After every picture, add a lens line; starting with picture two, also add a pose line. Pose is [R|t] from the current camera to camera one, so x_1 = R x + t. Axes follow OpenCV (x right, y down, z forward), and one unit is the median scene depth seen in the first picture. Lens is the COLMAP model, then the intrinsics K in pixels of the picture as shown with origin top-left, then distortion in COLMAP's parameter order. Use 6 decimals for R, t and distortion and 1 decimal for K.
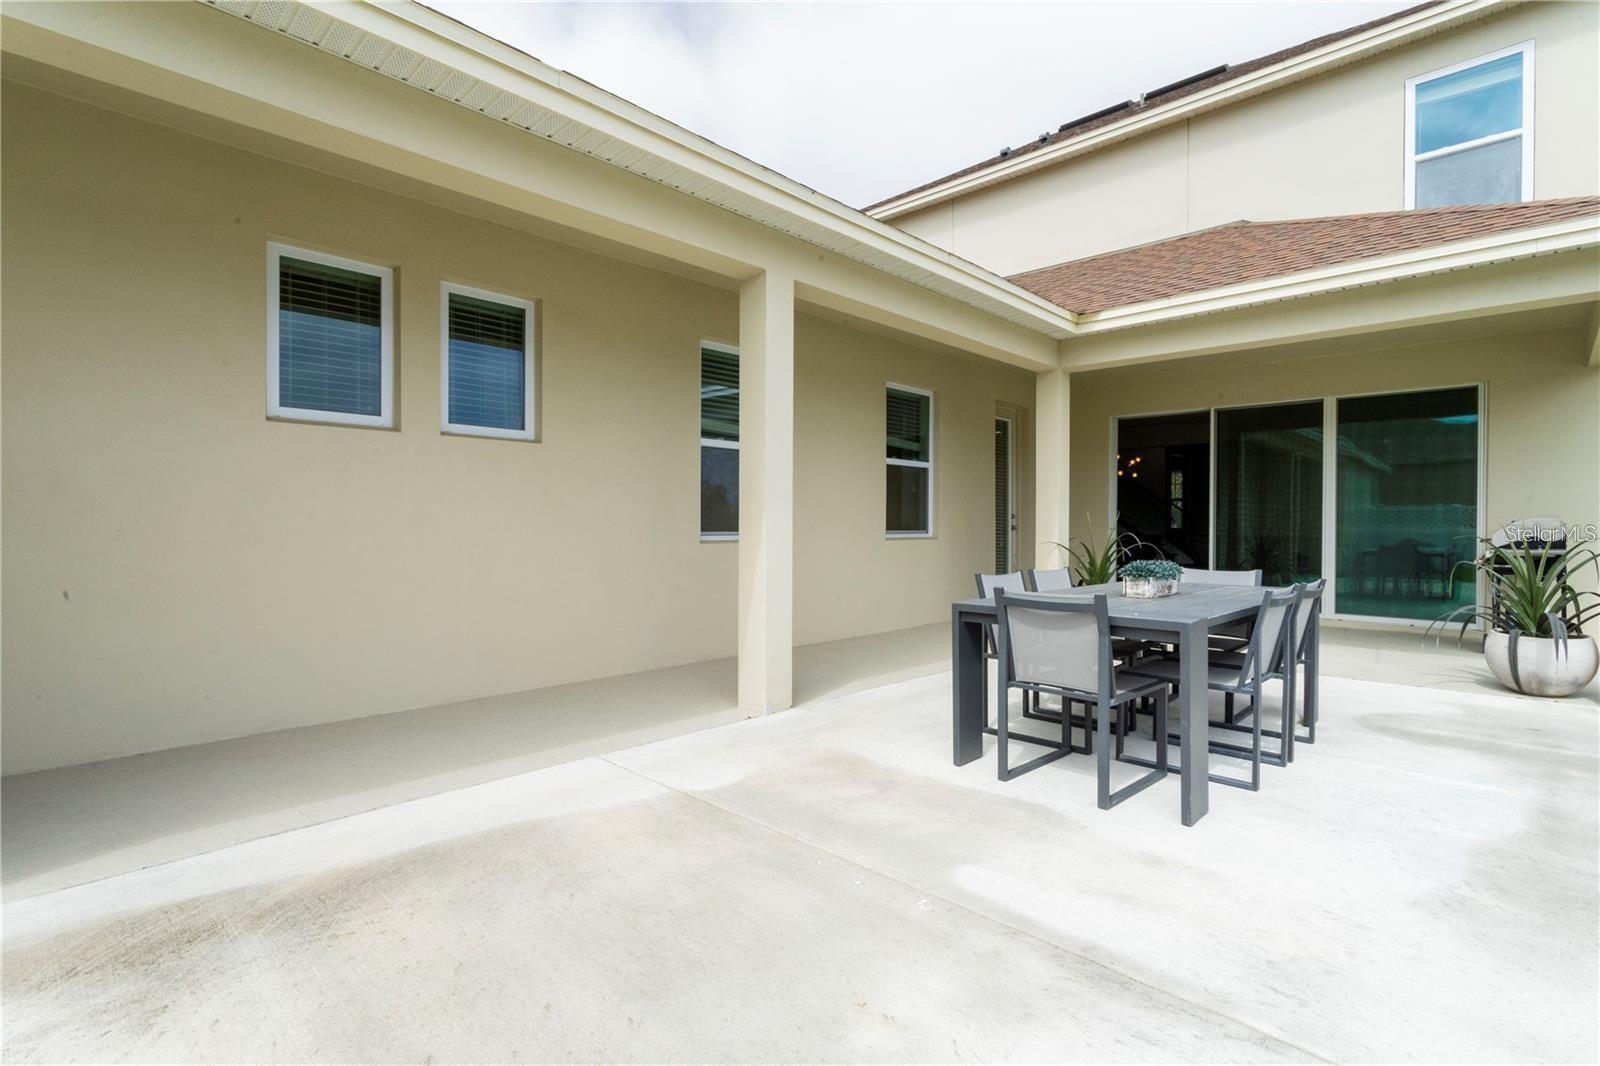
lens RADIAL K [[759.2, 0, 800.0], [0, 759.2, 533.0], [0, 0, 1]] dist [0.001734, -0.000143]
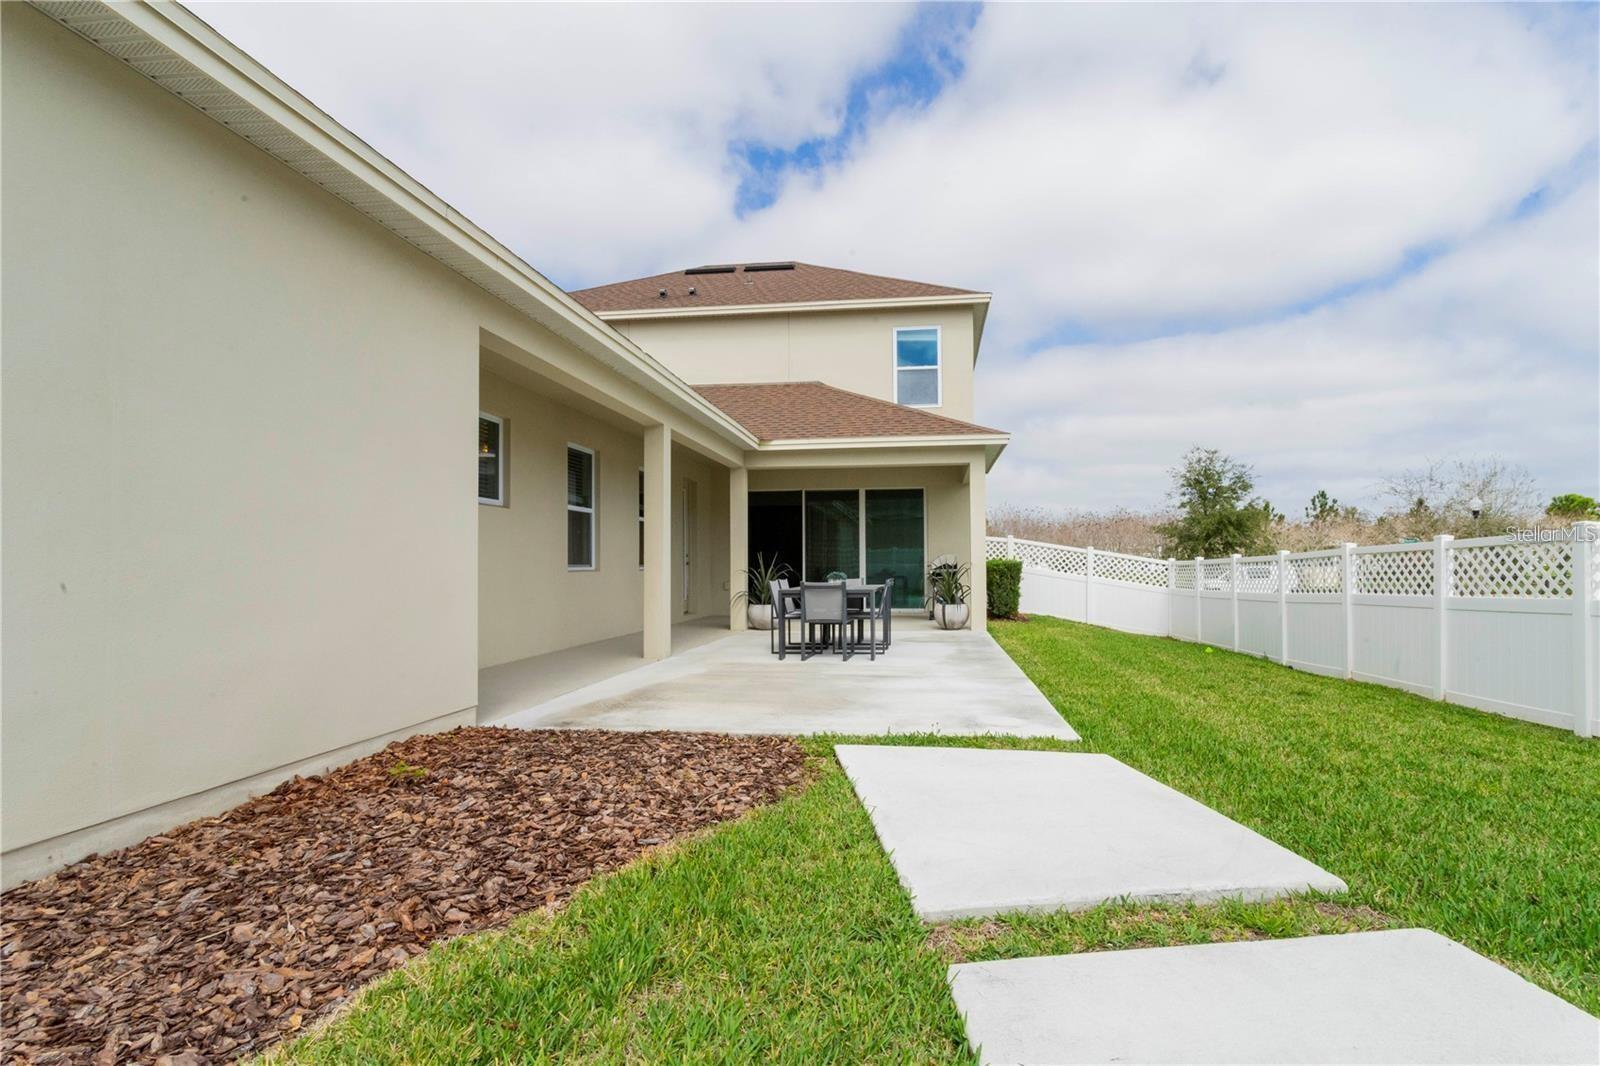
lens RADIAL K [[759.2, 0, 800.0], [0, 759.2, 533.0], [0, 0, 1]] dist [0.001734, -0.000143]
pose [[0.825749, 0.018312, 0.563741, -0.573098], [0.006743, 0.999081, -0.042330, 0.006024], [-0.563998, 0.038756, 0.824866, -0.527549]]
